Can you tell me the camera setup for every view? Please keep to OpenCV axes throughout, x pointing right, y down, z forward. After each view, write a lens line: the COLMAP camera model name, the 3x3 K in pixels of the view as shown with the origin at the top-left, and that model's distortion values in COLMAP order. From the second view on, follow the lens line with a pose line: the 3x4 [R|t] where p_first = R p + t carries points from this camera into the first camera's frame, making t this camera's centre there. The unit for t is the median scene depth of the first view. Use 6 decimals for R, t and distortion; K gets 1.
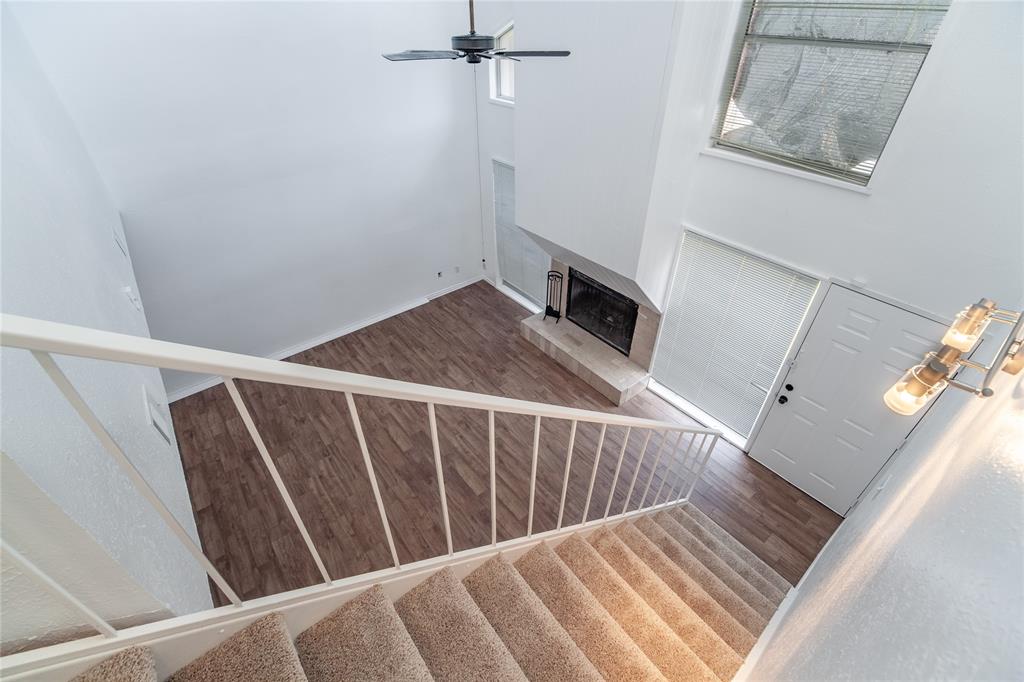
lens RADIAL K [[464.4, 0, 530.3], [0, 464.4, 343.0], [0, 0, 1]] dist [-0.000467, -0.000139]
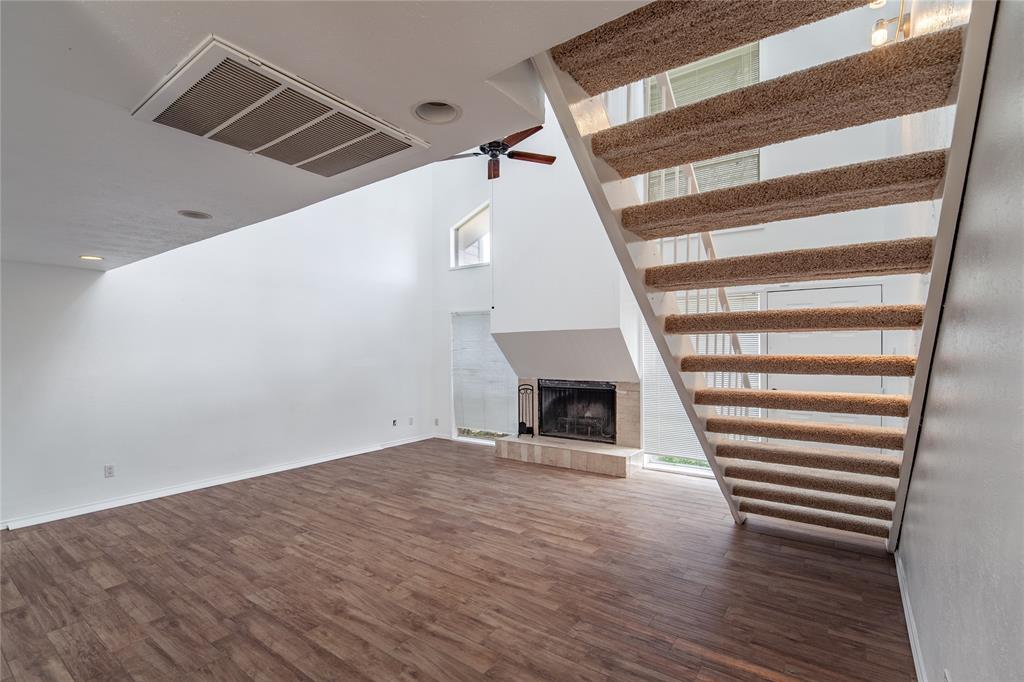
lens RADIAL K [[478.1, 0, 524.0], [0, 478.1, 353.5], [0, 0, 1]] dist [-0.002743, -0.000268]
pose [[0.958840, 0.004257, 0.283914, -0.266381], [0.173593, 0.782475, -0.597996, 0.451672], [-0.224701, 0.622668, 0.749529, 0.139922]]
